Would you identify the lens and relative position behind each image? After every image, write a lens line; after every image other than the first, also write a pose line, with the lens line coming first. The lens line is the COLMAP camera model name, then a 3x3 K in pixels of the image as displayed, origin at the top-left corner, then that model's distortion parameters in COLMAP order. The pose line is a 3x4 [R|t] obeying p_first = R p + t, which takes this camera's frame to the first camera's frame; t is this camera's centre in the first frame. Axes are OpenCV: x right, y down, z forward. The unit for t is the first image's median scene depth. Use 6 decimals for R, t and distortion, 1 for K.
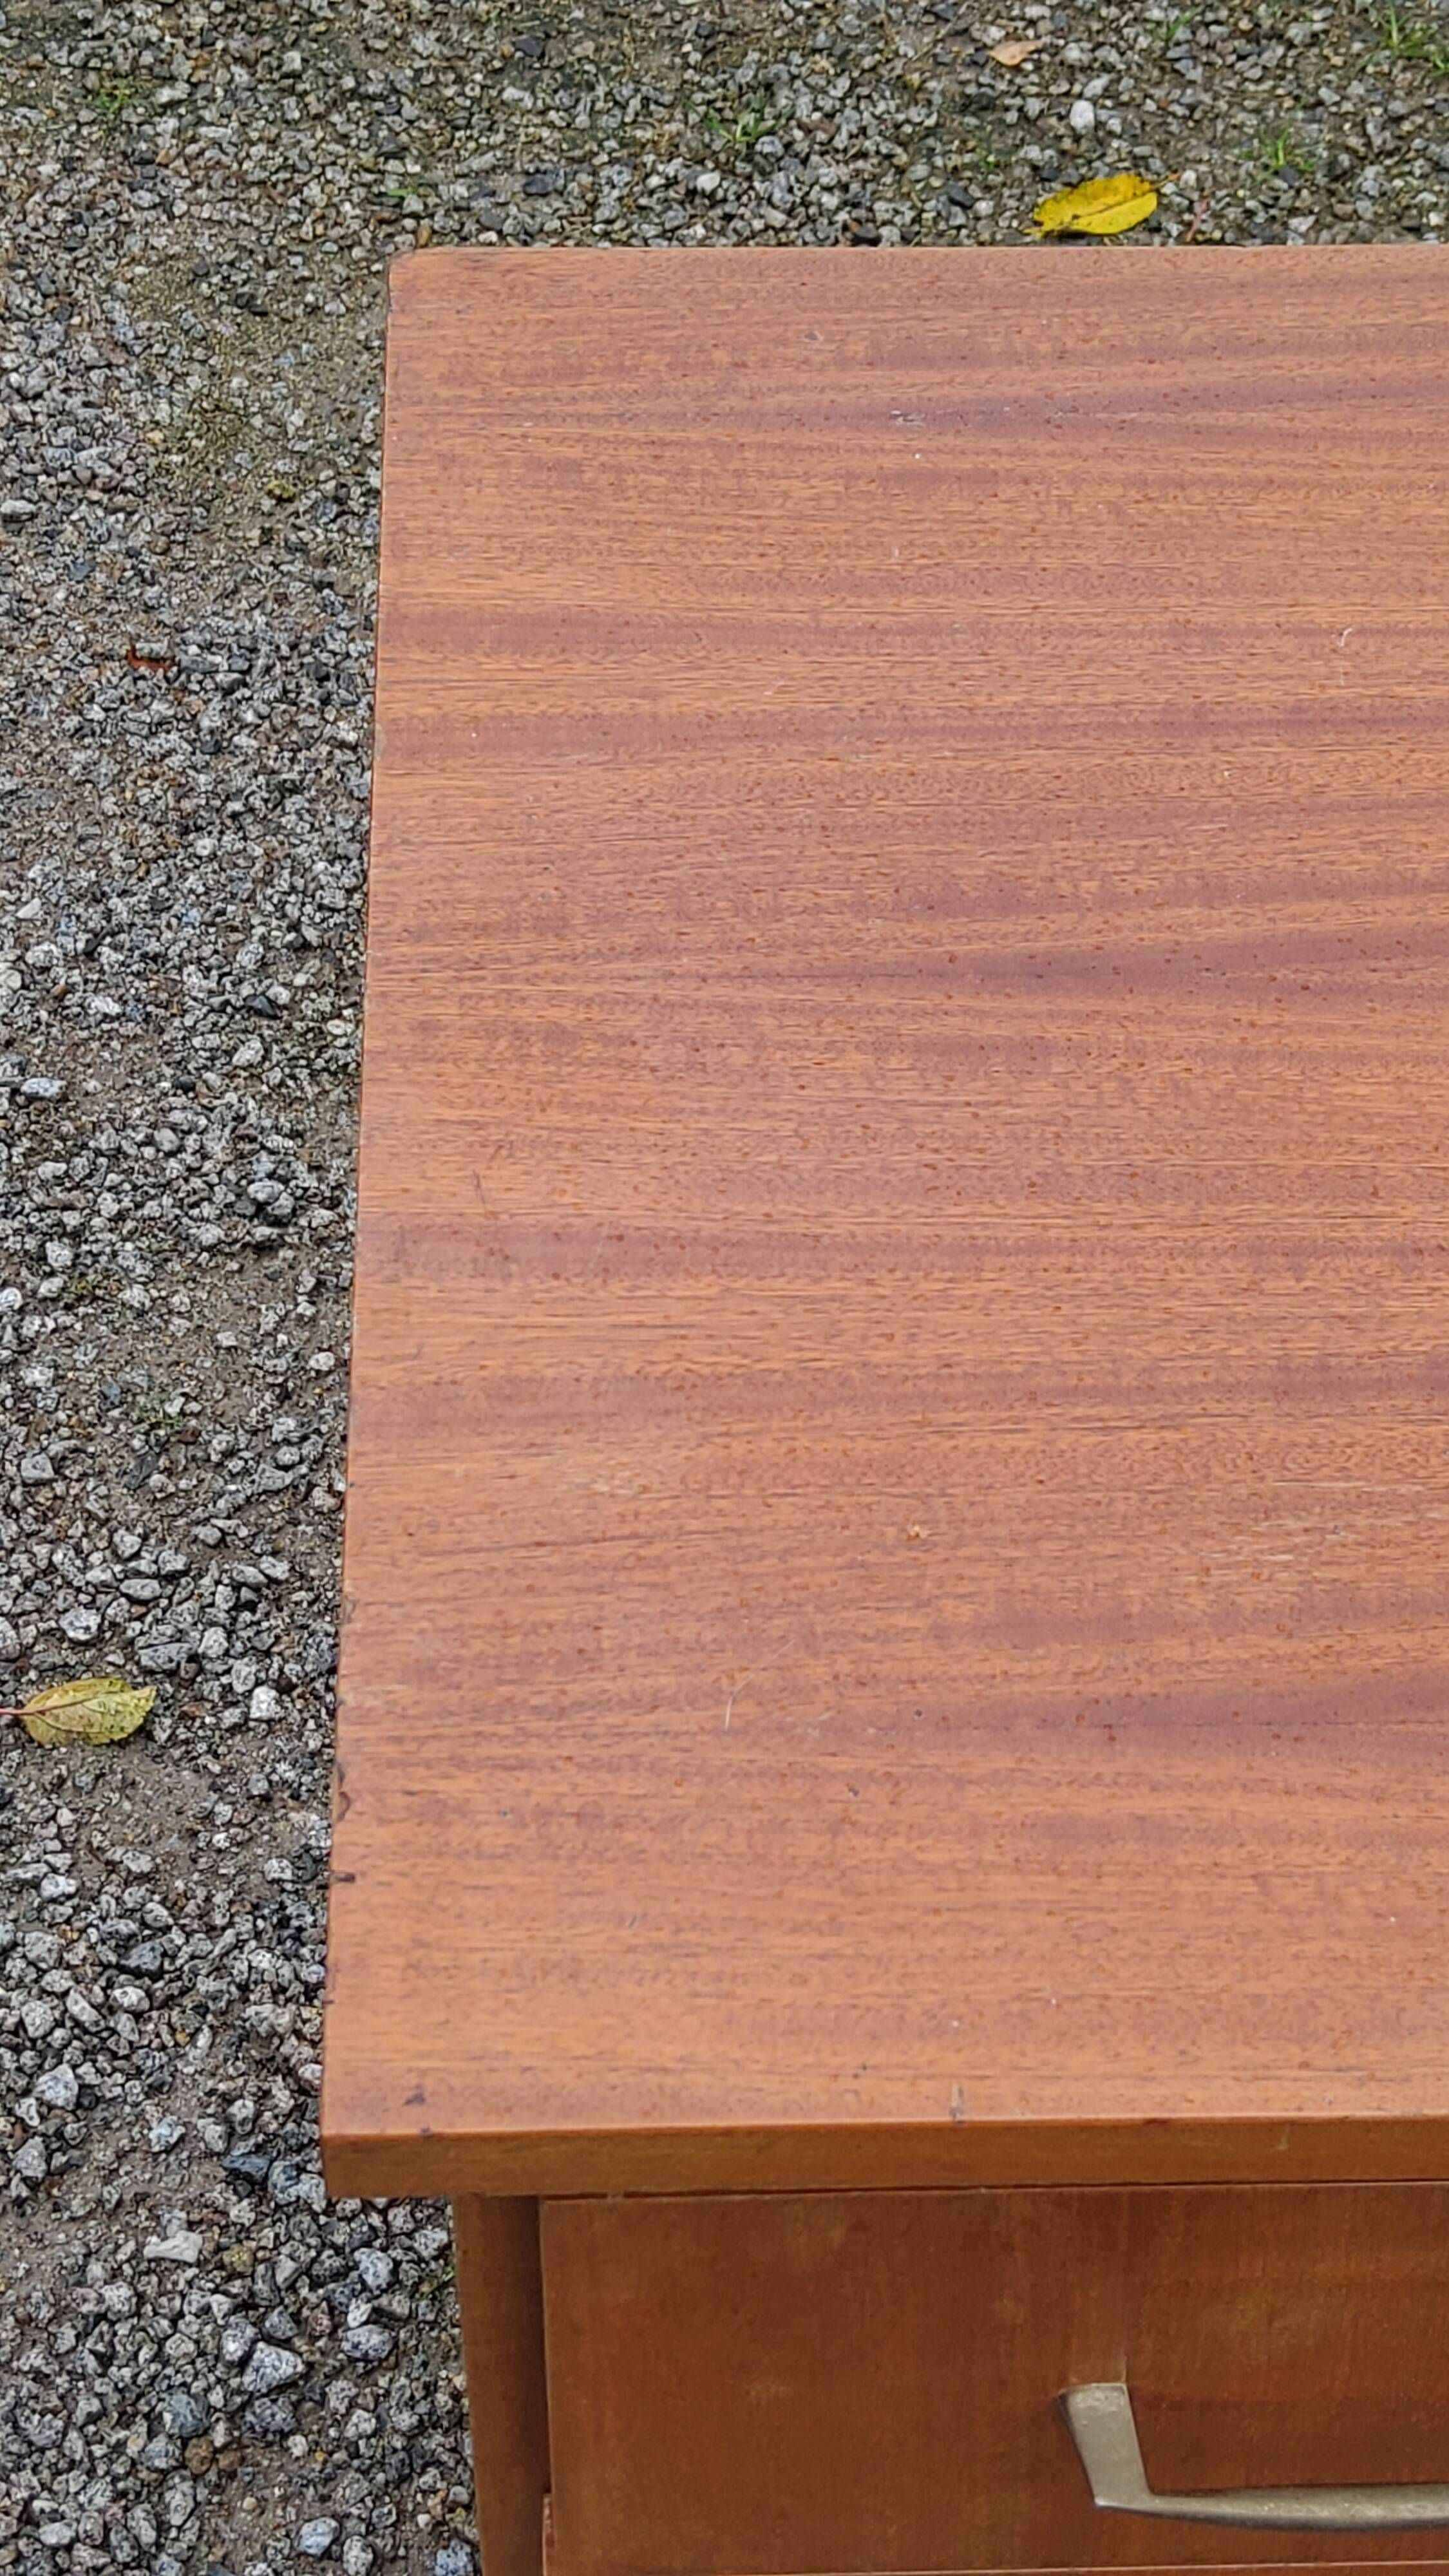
lens RADIAL K [[3780.7, 0, 722.5], [0, 3780.7, 1272.2], [0, 0, 1]] dist [0.110093, 0.000000]
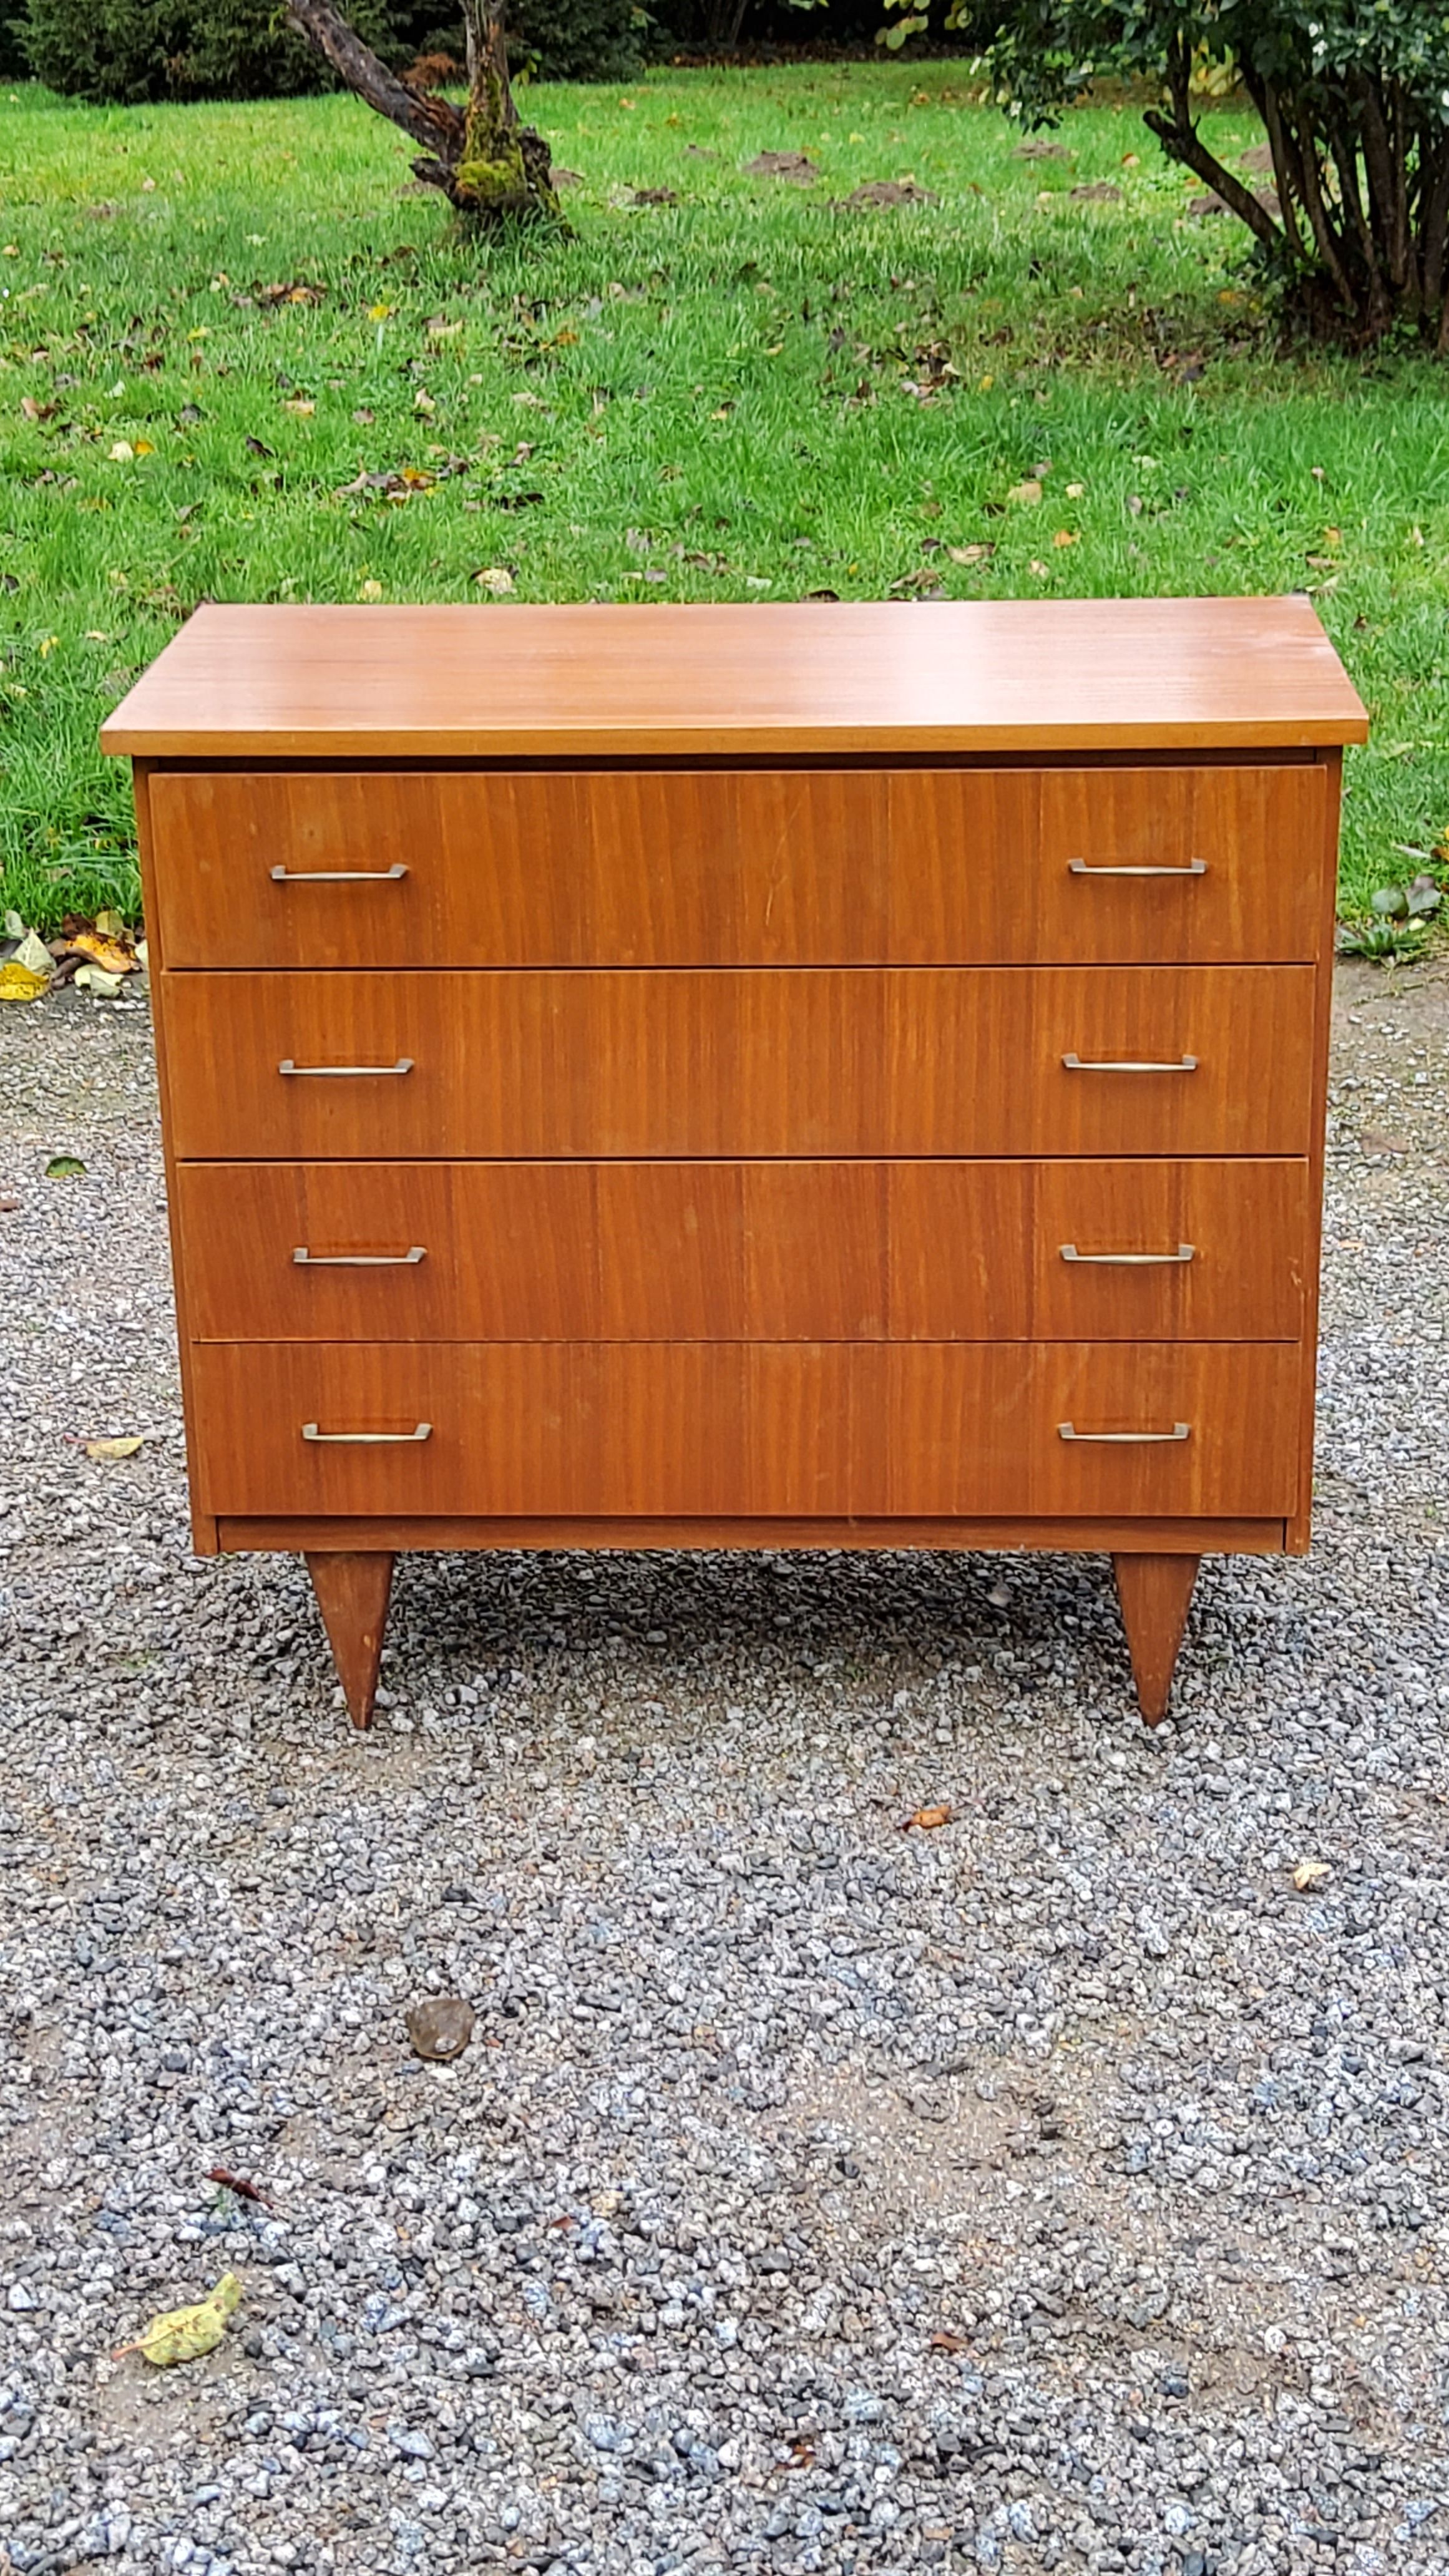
lens RADIAL K [[3780.7, 0, 744.0], [0, 3780.7, 1255.3], [0, 0, 1]] dist [0.110093, 0.000000]
pose [[0.997251, -0.005330, -0.073911, 0.365484], [-0.031789, 0.870203, -0.491667, 1.076973], [0.066938, 0.492665, 0.867641, -0.980904]]
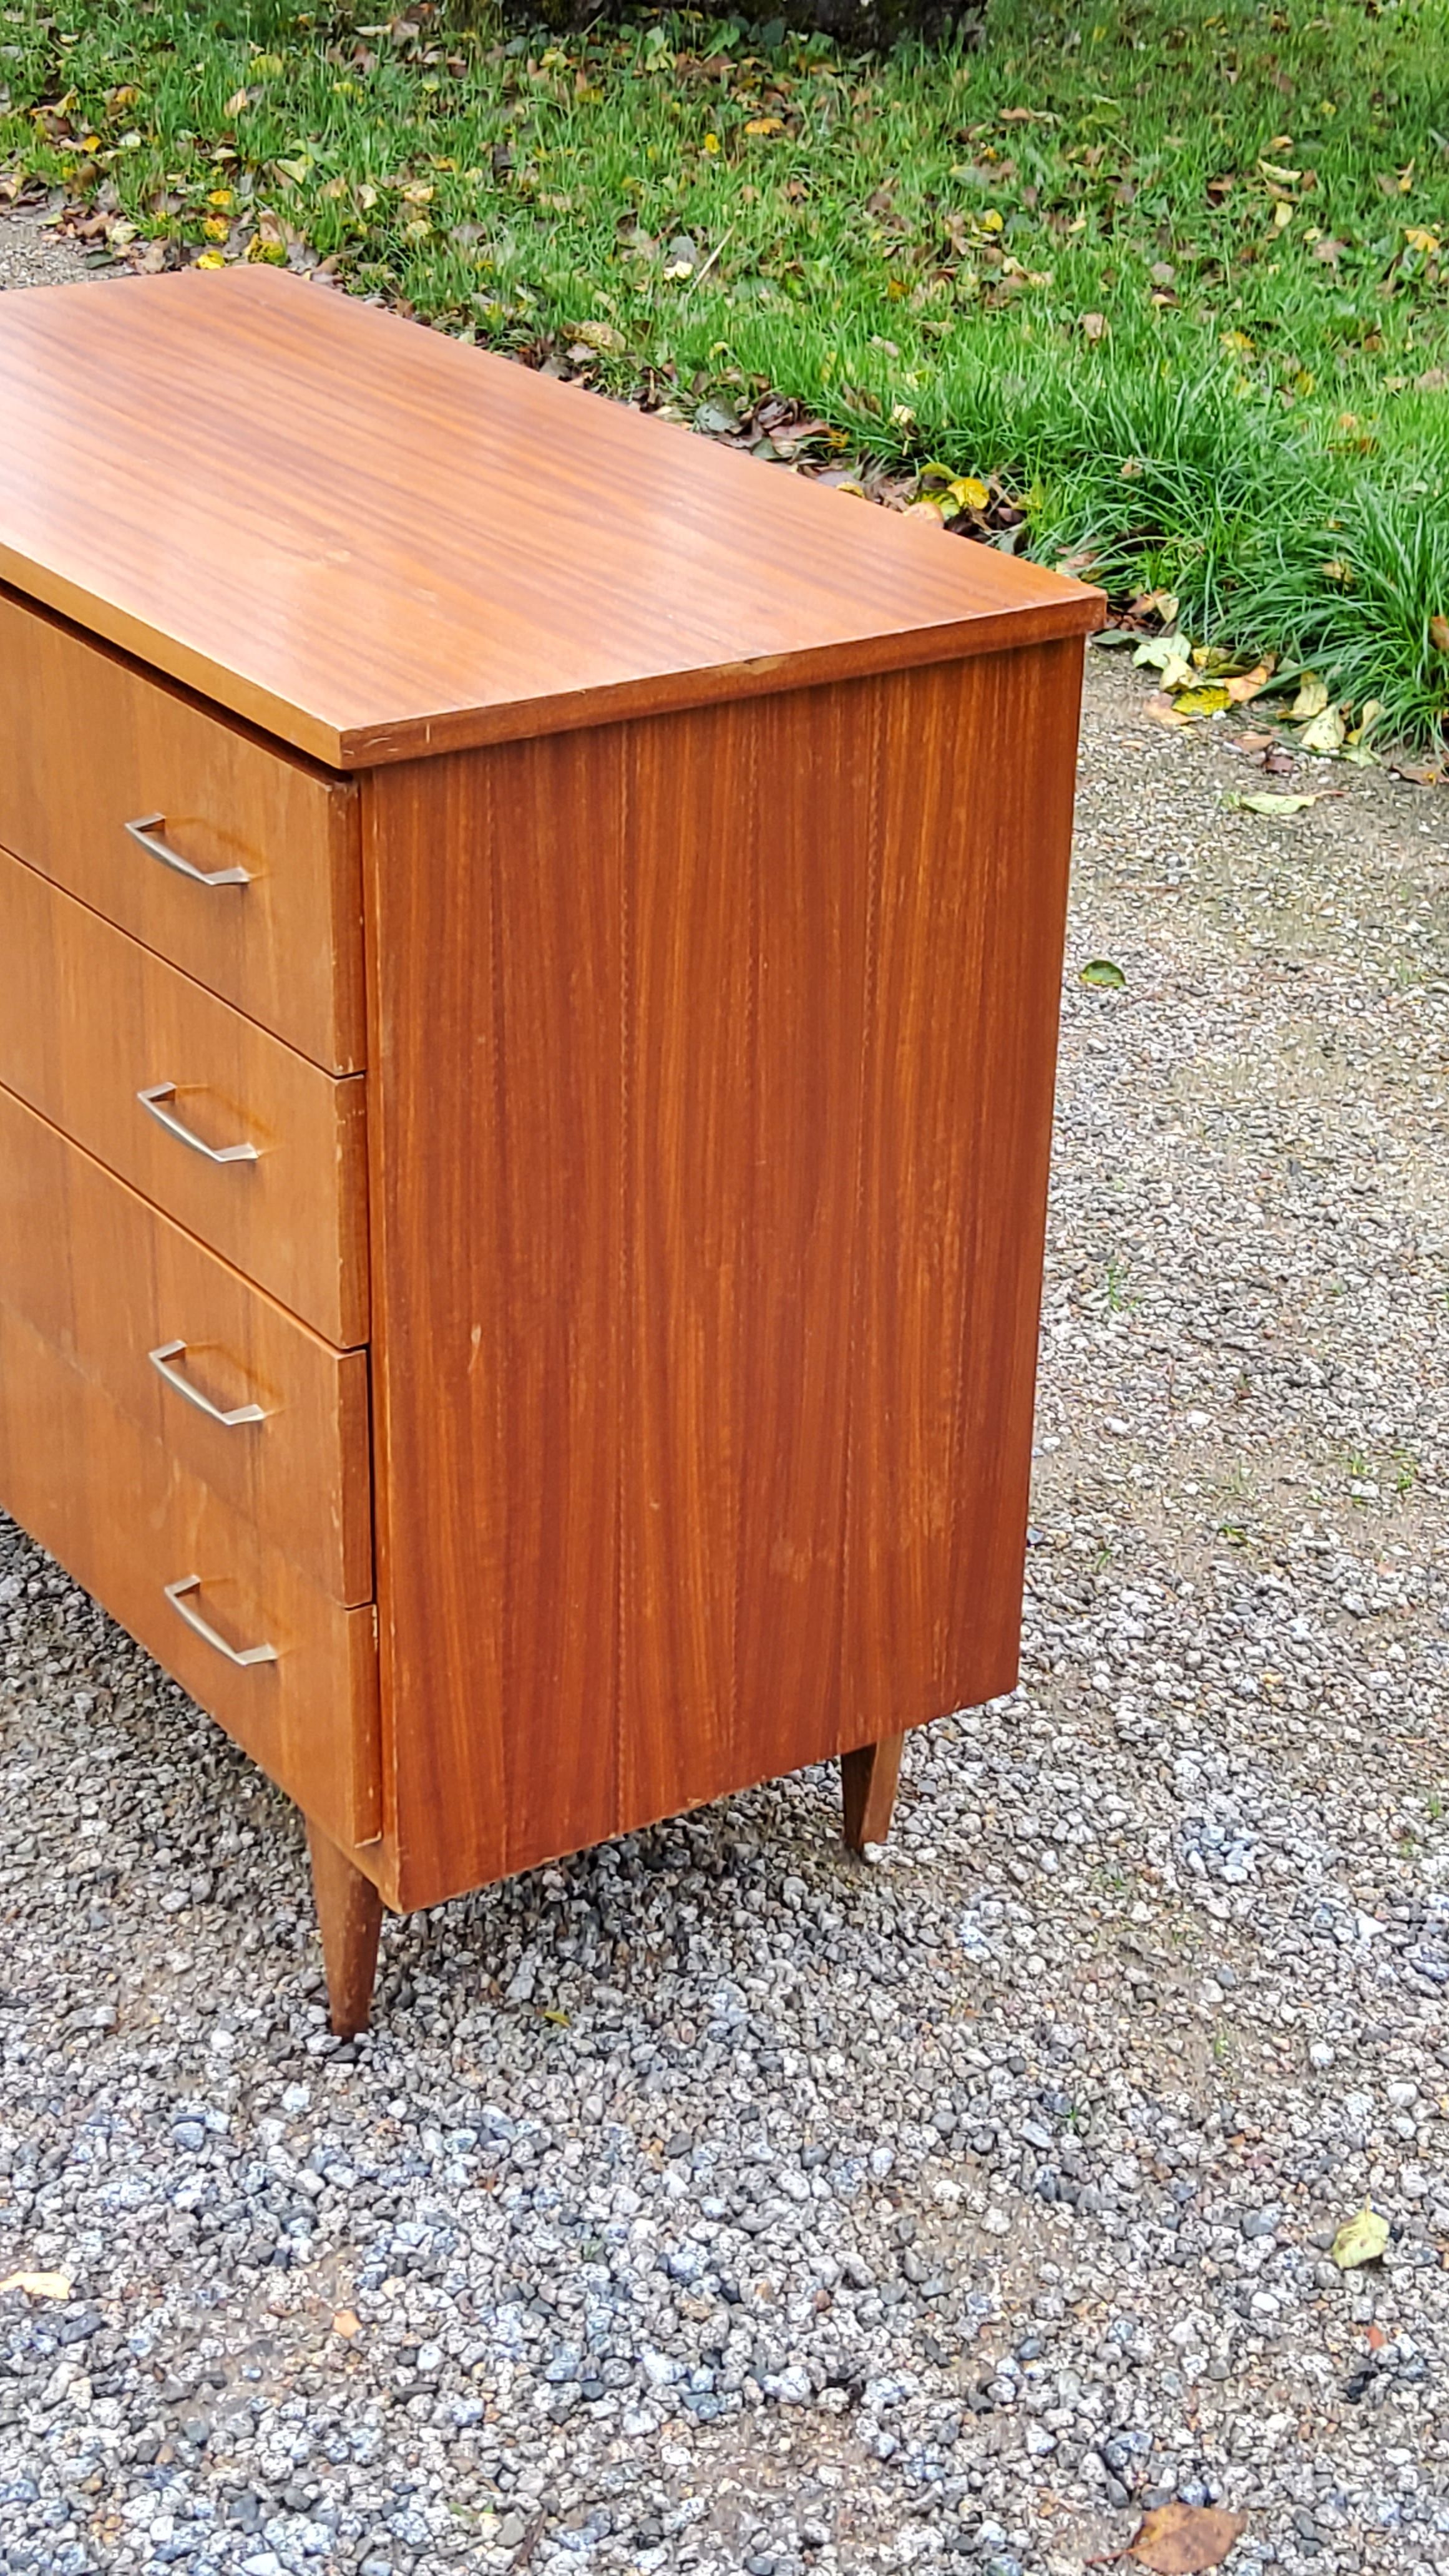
lens RADIAL K [[3780.7, 0, 736.1], [0, 3780.7, 1257.6], [0, 0, 1]] dist [0.110093, 0.000000]
pose [[0.531300, 0.366679, -0.763719, 1.418439], [-0.659631, 0.744728, -0.101327, 0.204290], [0.531608, 0.557607, 0.637547, -0.184617]]
